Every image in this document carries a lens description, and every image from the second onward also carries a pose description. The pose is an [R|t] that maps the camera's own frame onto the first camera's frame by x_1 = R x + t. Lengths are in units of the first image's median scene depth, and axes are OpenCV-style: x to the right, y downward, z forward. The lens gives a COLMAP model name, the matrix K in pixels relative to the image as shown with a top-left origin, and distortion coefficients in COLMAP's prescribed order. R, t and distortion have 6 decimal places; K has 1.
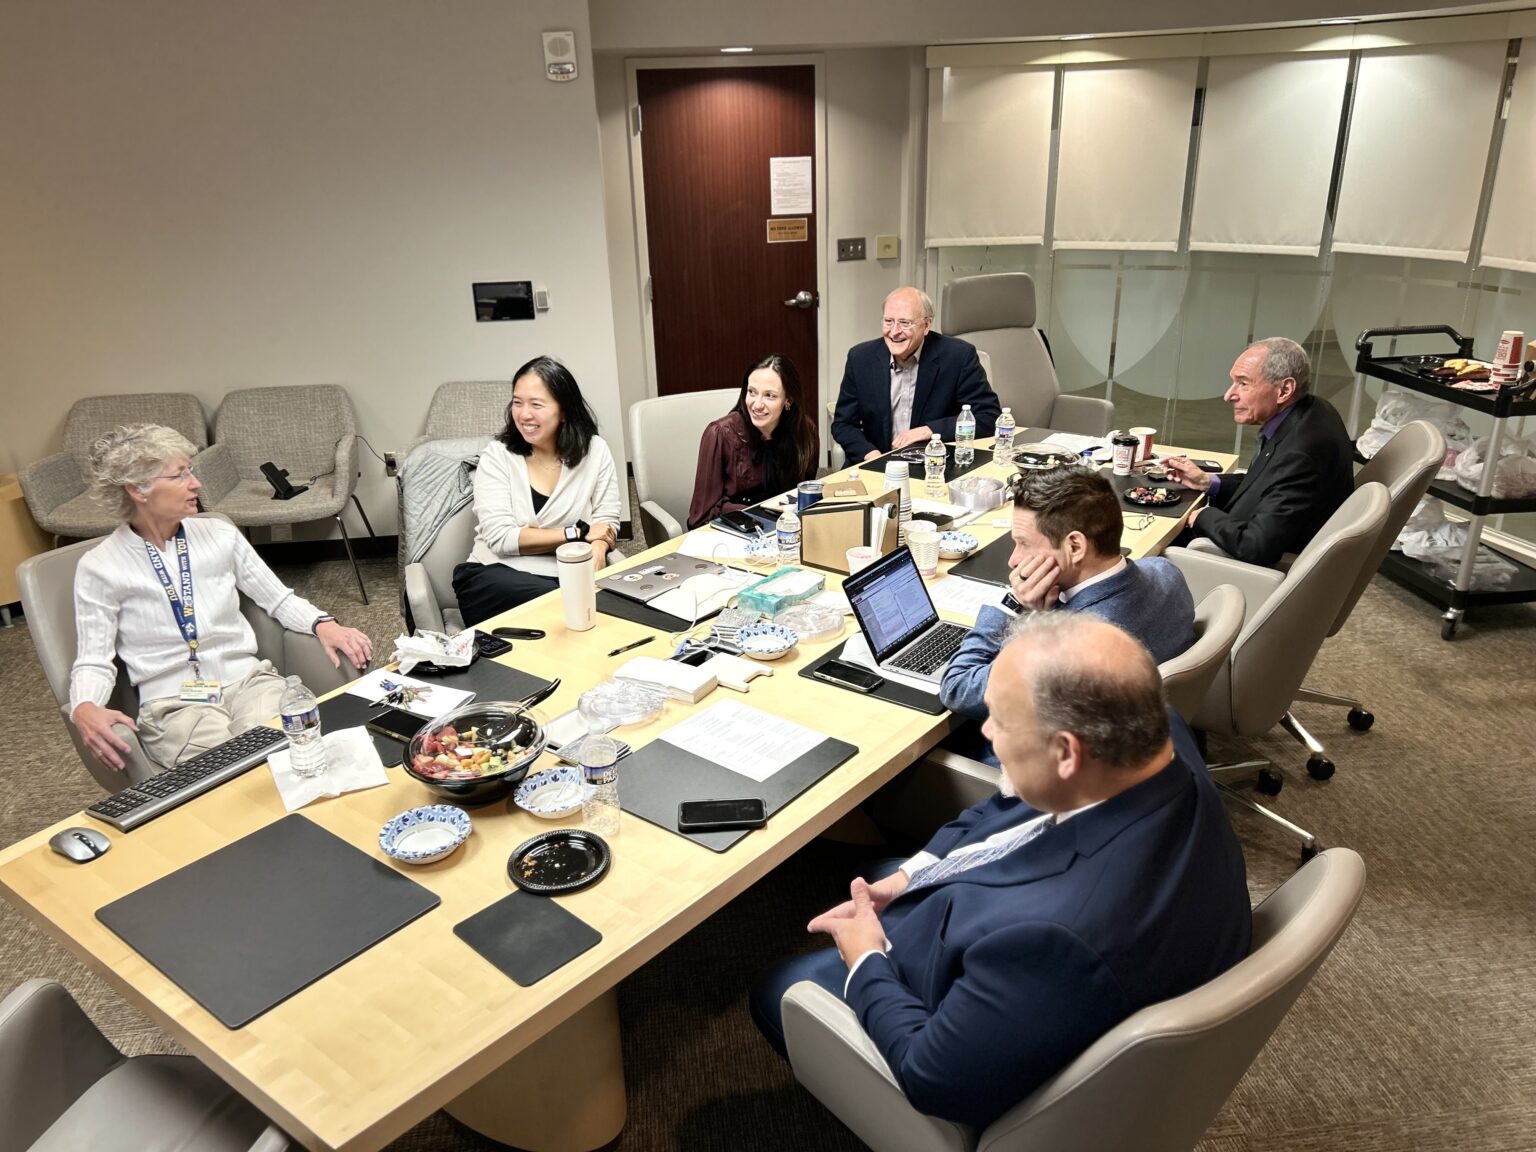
lens RADIAL K [[1164.2, 0, 770.1], [0, 1164.2, 584.5], [0, 0, 1]] dist [0.027799, -0.007074]
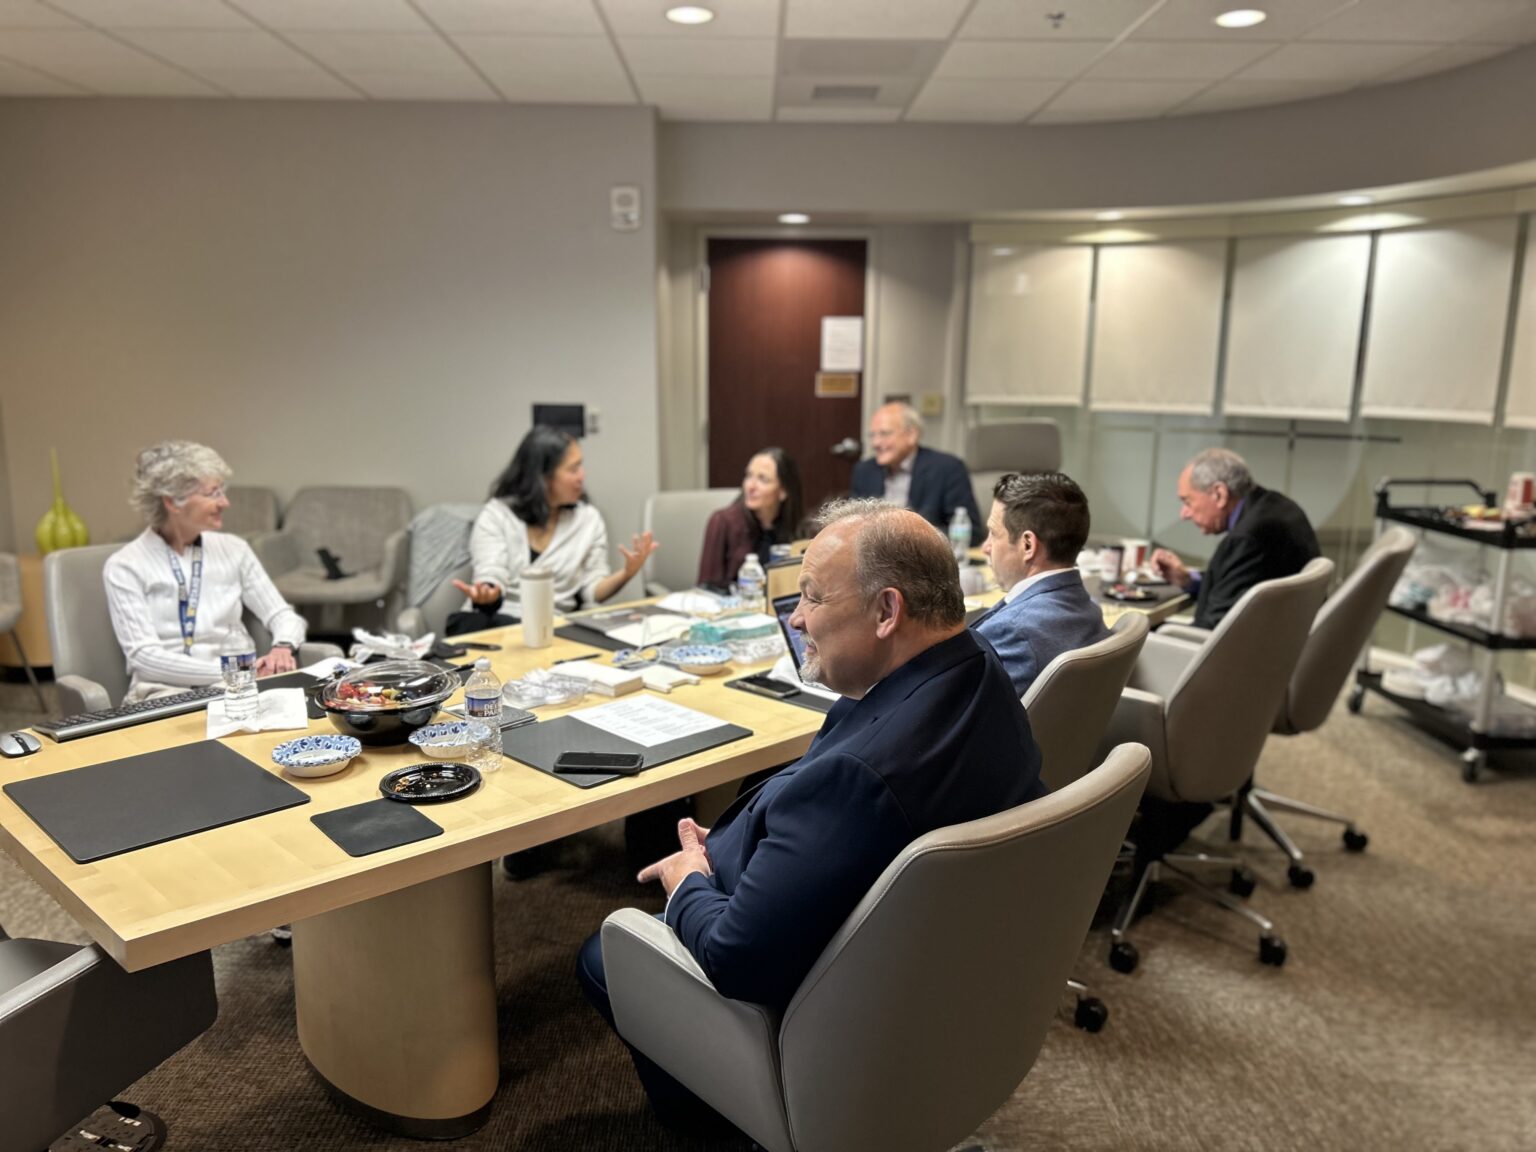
lens RADIAL K [[1164.2, 0, 770.1], [0, 1164.2, 584.5], [0, 0, 1]] dist [0.027799, -0.007074]
pose [[0.993196, 0.057123, -0.101482, 0.138996], [-0.075258, 0.979852, -0.185004, 0.149206], [0.088869, 0.191382, 0.977484, -0.020526]]
